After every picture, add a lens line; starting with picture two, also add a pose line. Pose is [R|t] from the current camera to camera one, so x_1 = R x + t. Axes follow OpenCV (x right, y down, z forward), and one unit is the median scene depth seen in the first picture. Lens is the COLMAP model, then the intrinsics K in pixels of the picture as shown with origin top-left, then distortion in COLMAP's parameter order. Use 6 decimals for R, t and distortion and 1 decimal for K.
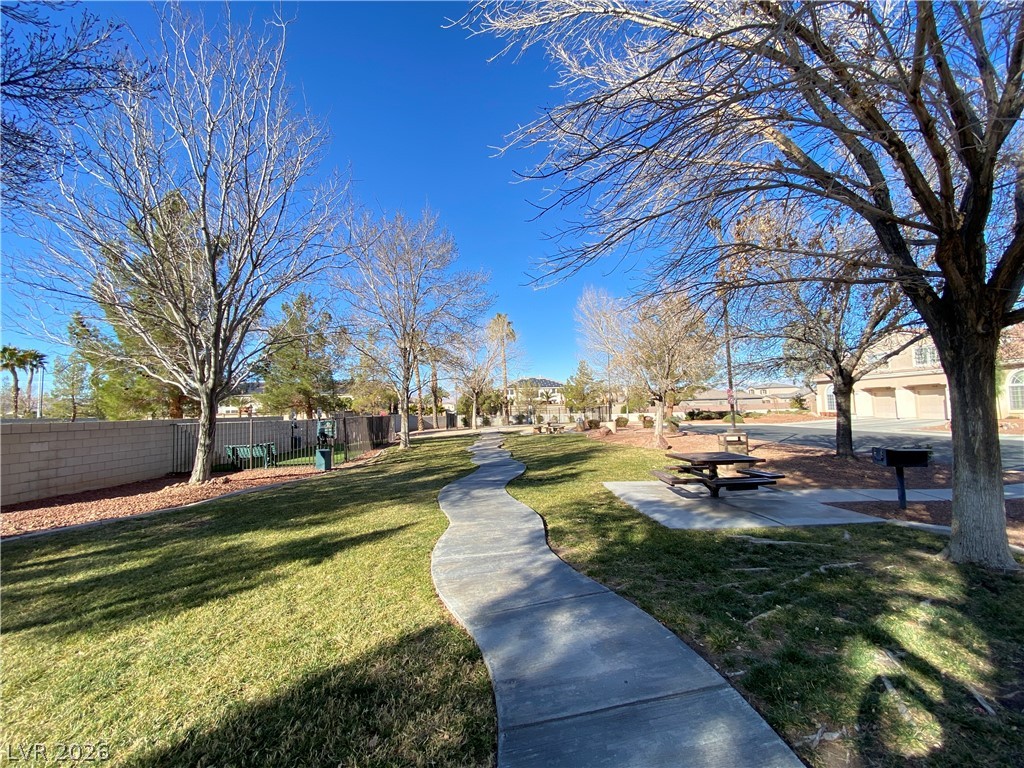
lens RADIAL K [[413.1, 0, 511.6], [0, 413.1, 383.9], [0, 0, 1]] dist [0.003389, -0.000152]
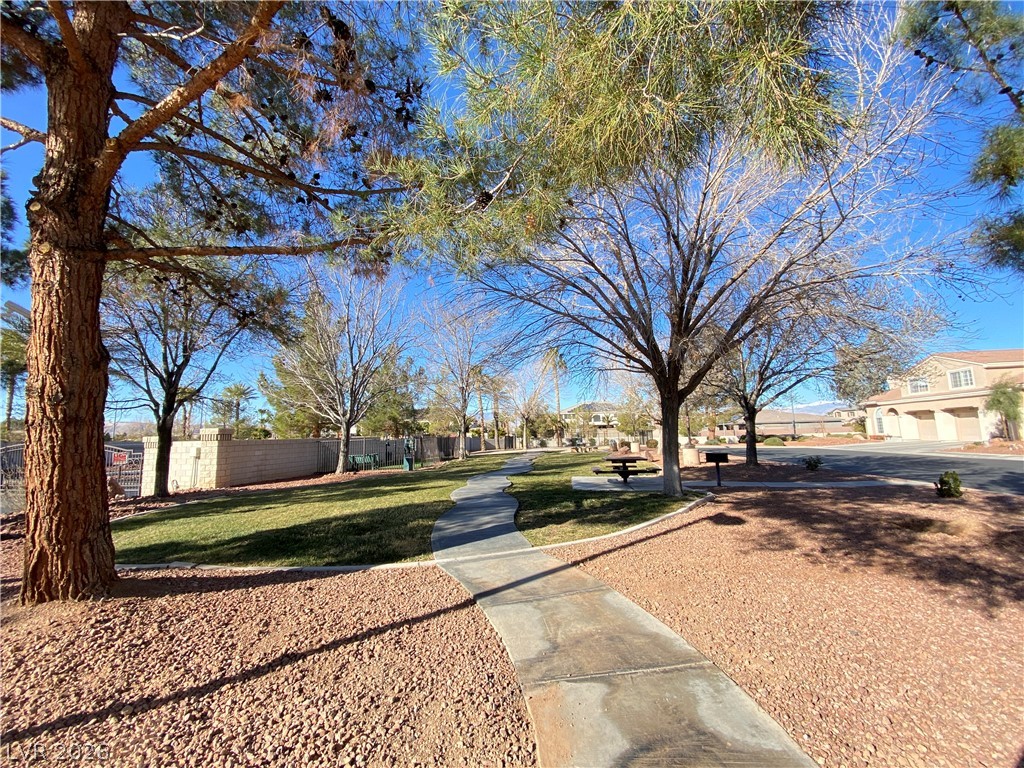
lens RADIAL K [[413.1, 0, 512.0], [0, 413.1, 384.7], [0, 0, 1]] dist [0.003389, -0.000152]
pose [[0.984820, -0.020947, -0.172312, 0.127457], [0.011287, 0.998319, -0.056853, -0.013744], [0.173213, 0.054045, 0.983400, -0.298269]]
